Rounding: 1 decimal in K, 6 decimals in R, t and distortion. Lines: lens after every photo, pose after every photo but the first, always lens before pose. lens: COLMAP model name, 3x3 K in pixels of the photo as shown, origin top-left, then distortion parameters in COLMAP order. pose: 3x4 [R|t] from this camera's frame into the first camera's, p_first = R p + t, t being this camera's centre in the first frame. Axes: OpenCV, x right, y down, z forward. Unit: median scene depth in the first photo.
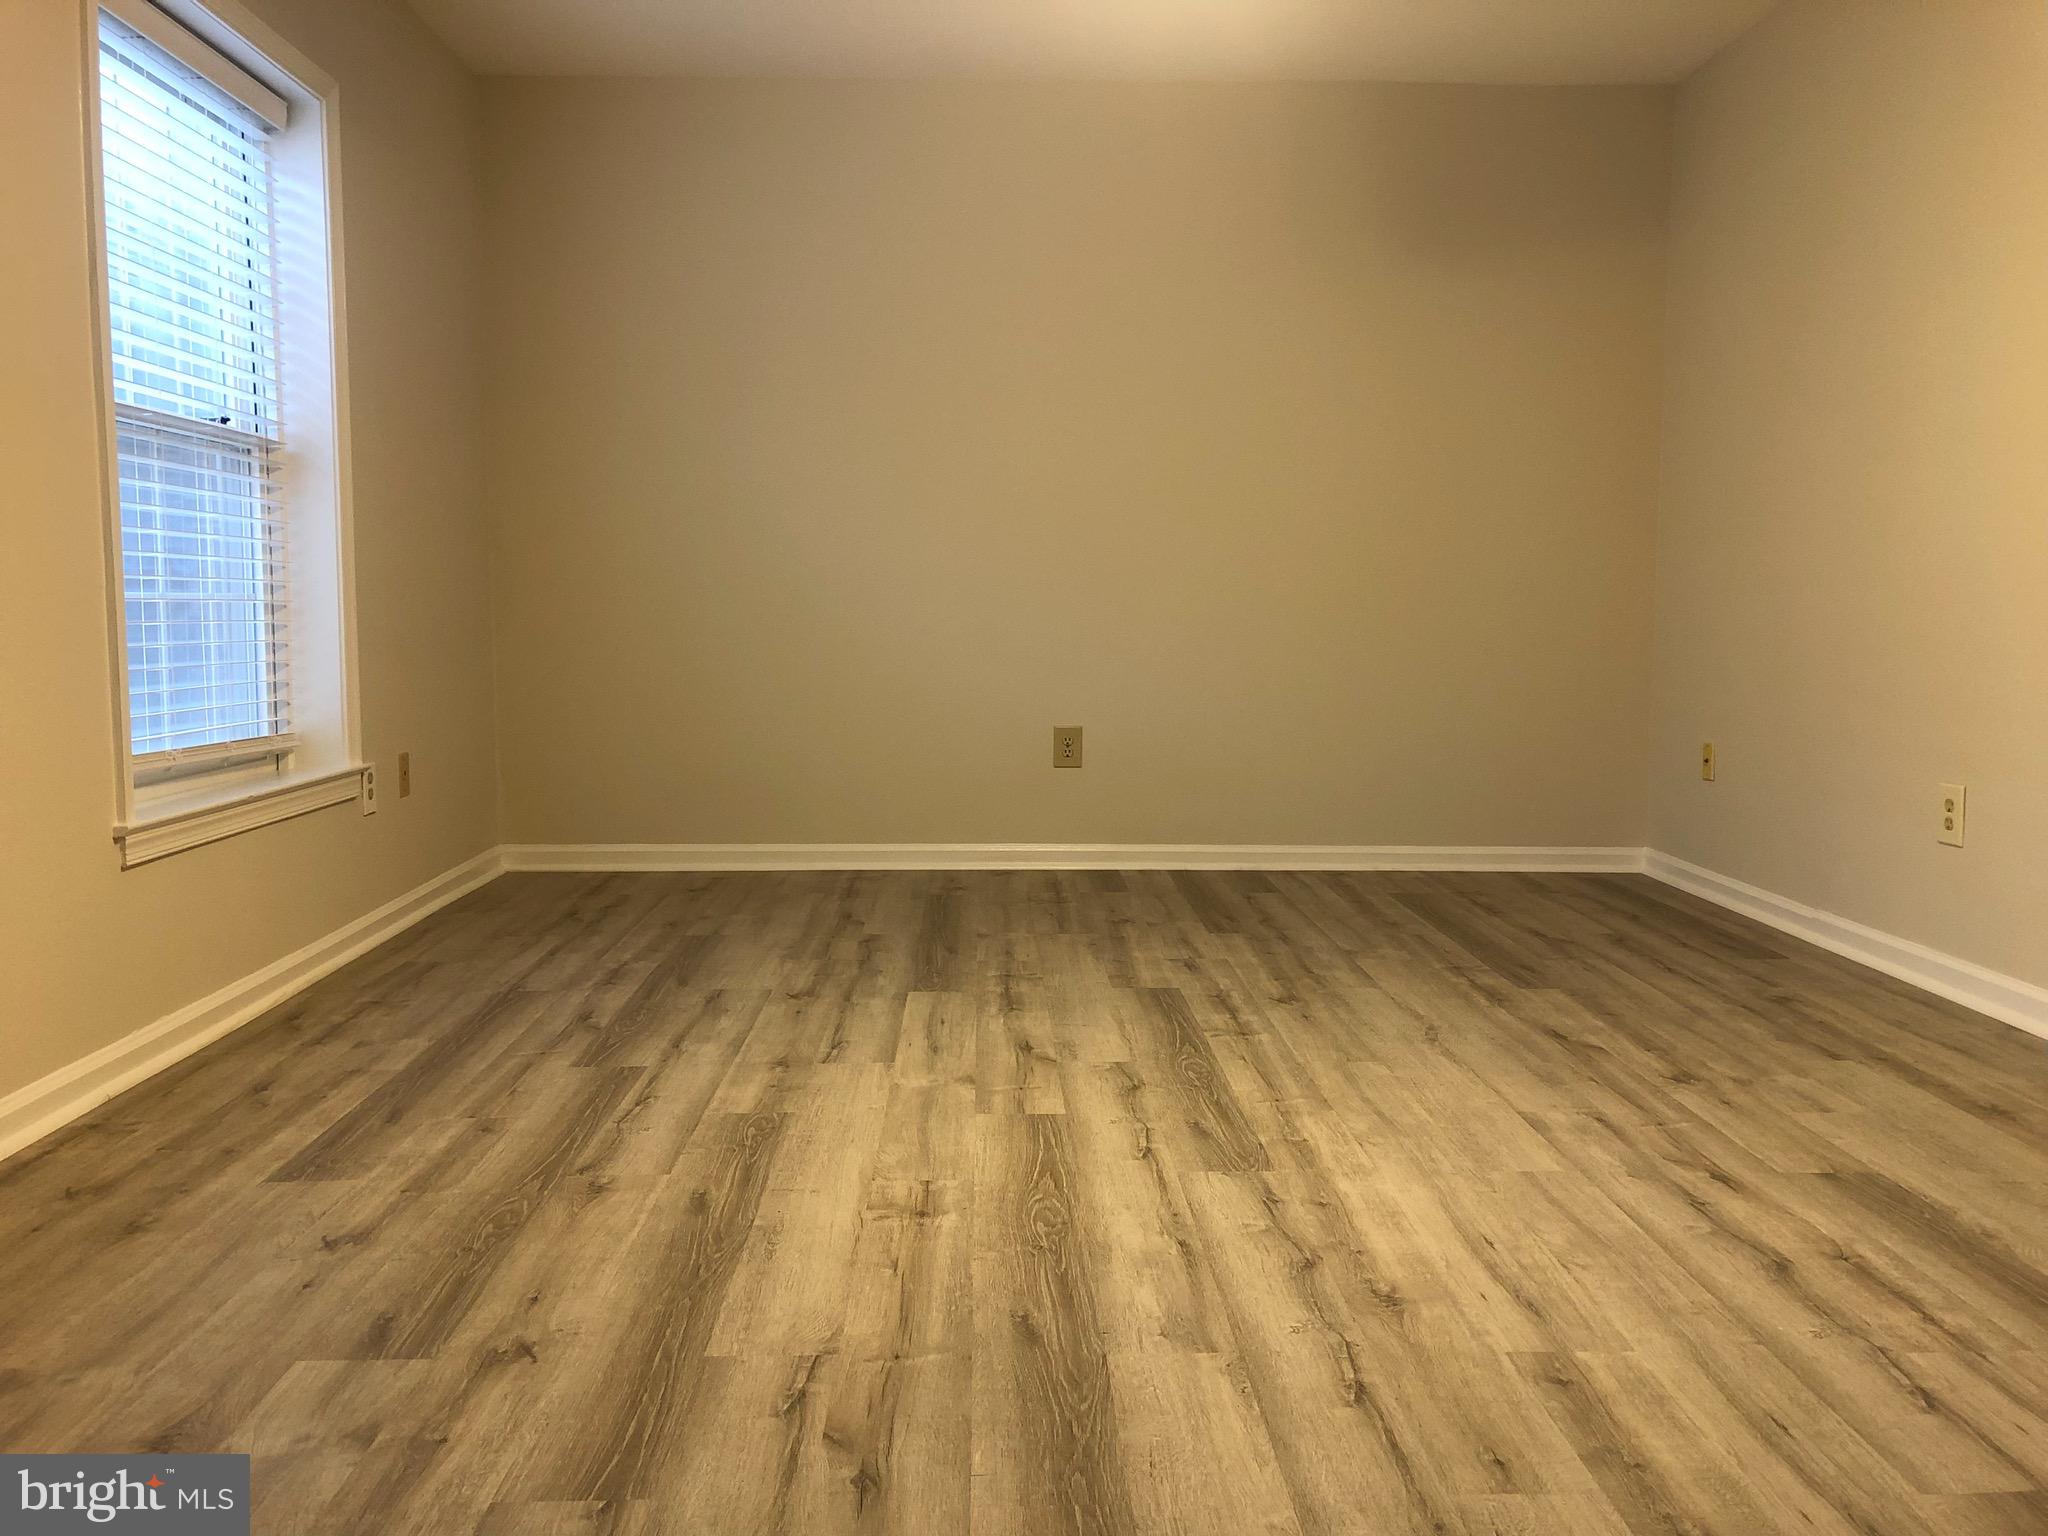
lens RADIAL K [[1695.0, 0, 1023.3], [0, 1695.0, 766.8], [0, 0, 1]] dist [0.027810, -0.026872]
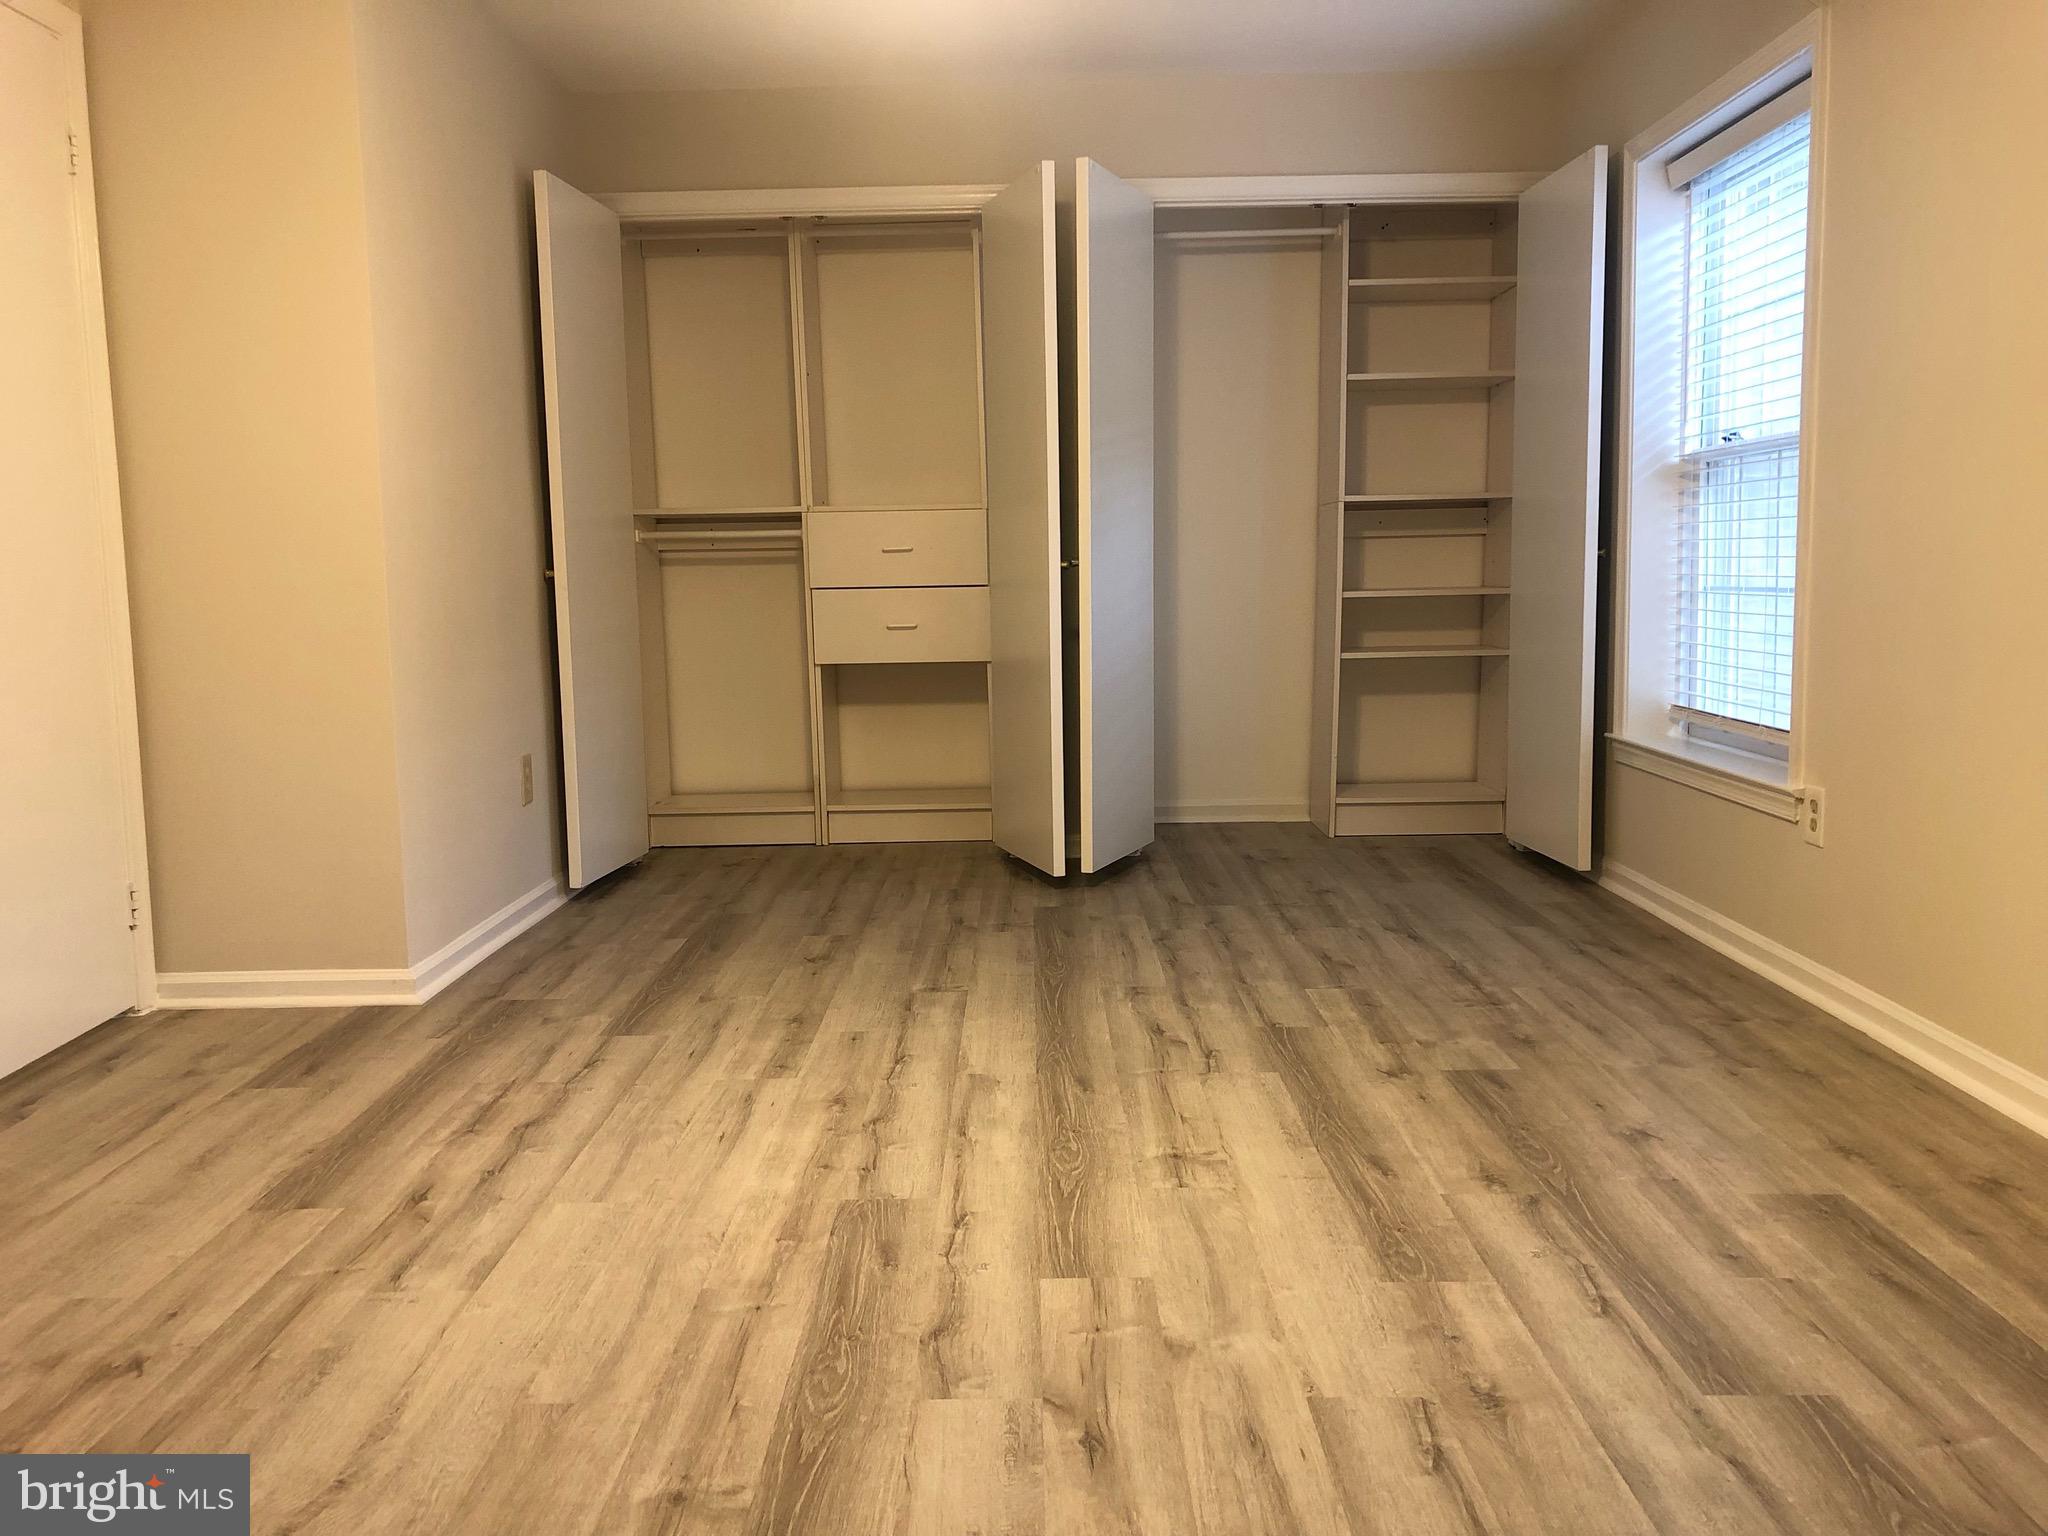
lens RADIAL K [[1695.0, 0, 1022.0], [0, 1695.0, 768.1], [0, 0, 1]] dist [0.027810, -0.026872]
pose [[-0.999473, 0.013627, 0.029473, 0.007340], [0.019532, 0.977408, 0.210457, -0.228399], [-0.025940, 0.210922, -0.977159, 1.964973]]
